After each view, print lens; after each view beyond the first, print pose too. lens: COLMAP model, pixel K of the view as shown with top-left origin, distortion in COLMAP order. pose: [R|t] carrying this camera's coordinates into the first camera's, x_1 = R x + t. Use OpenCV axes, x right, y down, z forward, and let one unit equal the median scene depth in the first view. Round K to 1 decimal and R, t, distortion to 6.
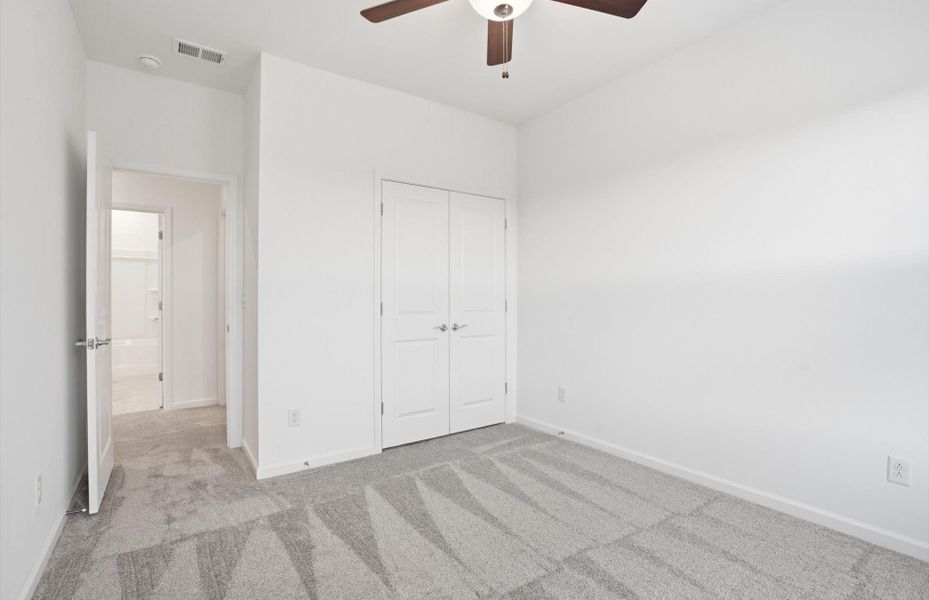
lens RADIAL K [[430.7, 0, 471.0], [0, 430.7, 298.9], [0, 0, 1]] dist [-0.000343, 0.000221]
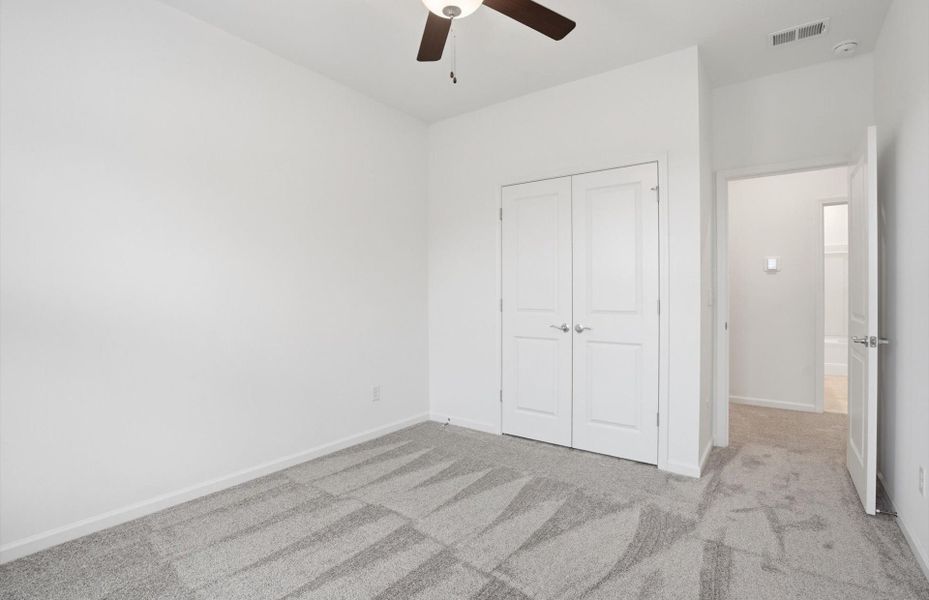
lens RADIAL K [[430.7, 0, 471.0], [0, 430.7, 298.9], [0, 0, 1]] dist [-0.000343, 0.000221]
pose [[0.348335, 0.016850, -0.937219, 0.713700], [-0.010142, 0.999848, 0.014206, -0.006177], [0.937315, 0.004557, 0.348452, 0.489467]]
